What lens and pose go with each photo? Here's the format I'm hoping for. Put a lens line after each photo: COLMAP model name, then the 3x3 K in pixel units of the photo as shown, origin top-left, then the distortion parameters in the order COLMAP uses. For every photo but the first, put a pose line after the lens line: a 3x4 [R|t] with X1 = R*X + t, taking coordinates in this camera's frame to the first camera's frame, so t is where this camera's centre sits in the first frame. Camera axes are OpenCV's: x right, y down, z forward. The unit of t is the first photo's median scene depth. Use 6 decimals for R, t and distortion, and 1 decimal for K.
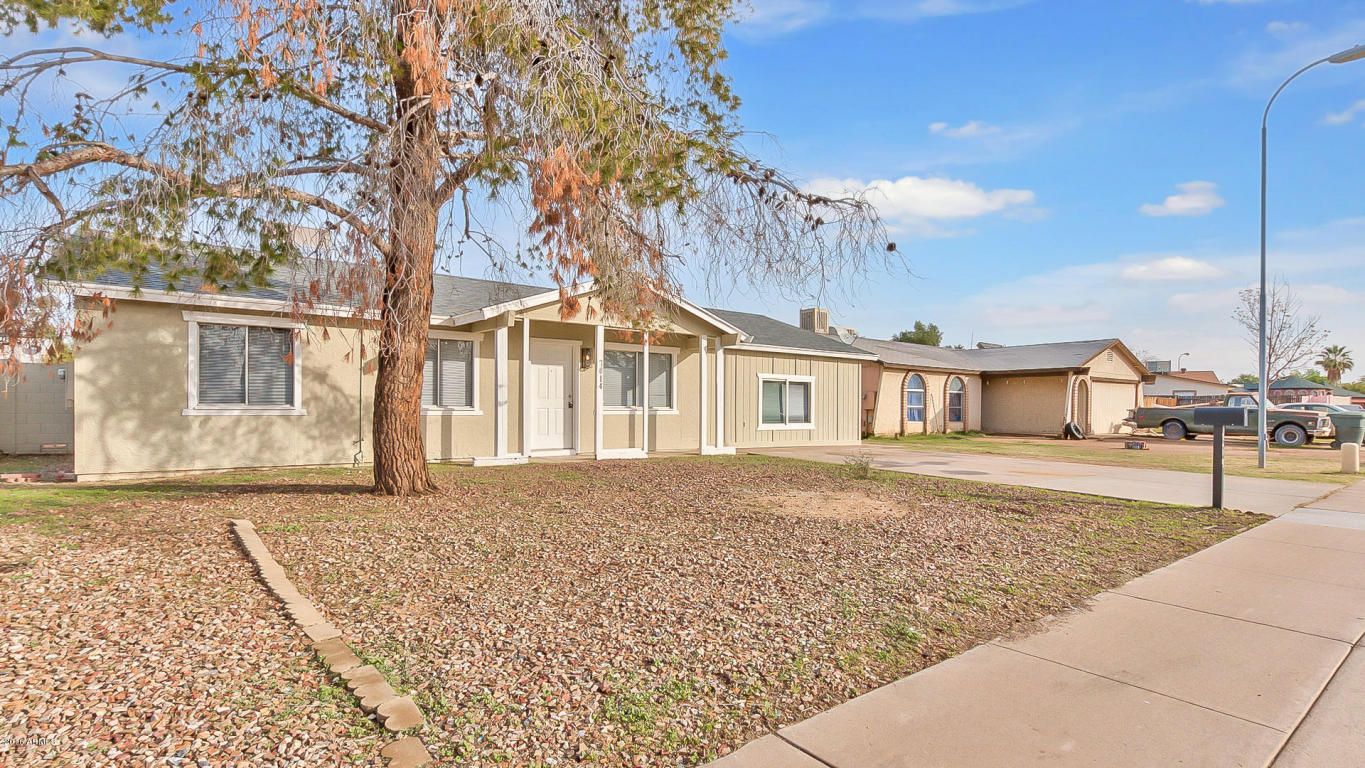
lens RADIAL K [[624.2, 0, 692.1], [0, 624.2, 404.2], [0, 0, 1]] dist [0.001456, 0.000338]
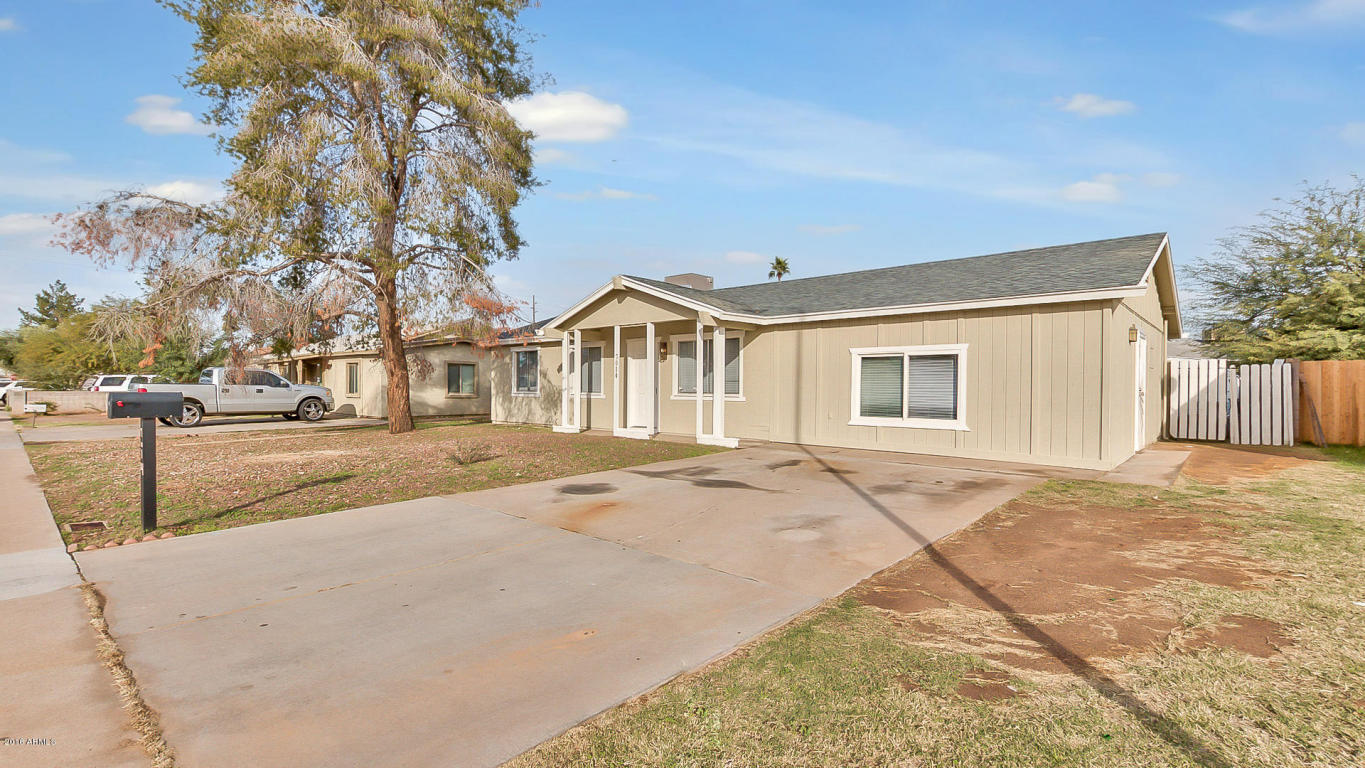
lens RADIAL K [[634.2, 0, 682.5], [0, 634.2, 384.0], [0, 0, 1]] dist [-0.027247, 0.000771]
pose [[0.194955, -0.012555, -0.980732, 0.953388], [-0.000609, 0.999916, -0.012922, 0.003614], [0.980812, 0.003116, 0.194931, 0.764409]]
